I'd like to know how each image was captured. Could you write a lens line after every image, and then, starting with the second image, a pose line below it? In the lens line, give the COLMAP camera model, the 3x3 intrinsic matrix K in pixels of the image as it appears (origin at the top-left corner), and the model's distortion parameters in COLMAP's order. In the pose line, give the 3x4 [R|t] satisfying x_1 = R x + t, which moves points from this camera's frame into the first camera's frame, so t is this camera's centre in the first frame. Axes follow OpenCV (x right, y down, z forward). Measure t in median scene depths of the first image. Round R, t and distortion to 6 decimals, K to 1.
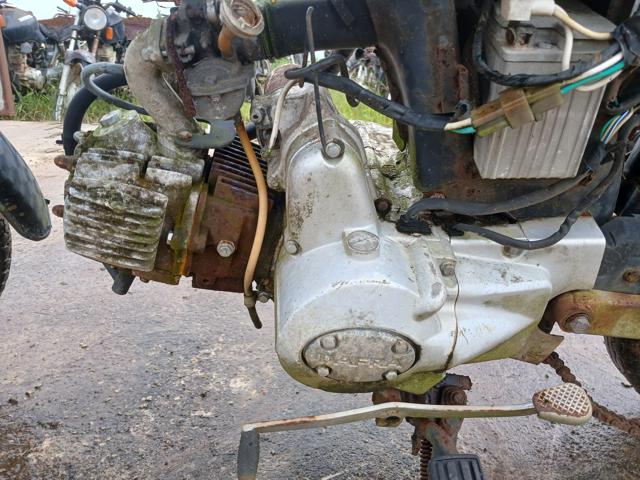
lens RADIAL K [[497.3, 0, 320.2], [0, 497.3, 241.8], [0, 0, 1]] dist [0.028223, -0.091245]
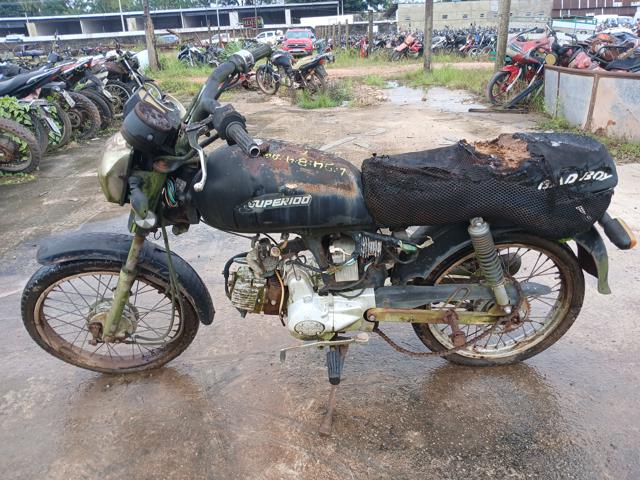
lens RADIAL K [[497.3, 0, 319.7], [0, 497.3, 237.3], [0, 0, 1]] dist [0.028223, -0.091245]
pose [[0.995791, -0.069227, -0.060061, 0.416066], [0.064003, 0.994329, -0.084936, -0.136386], [0.065600, 0.080735, 0.994575, -2.758436]]
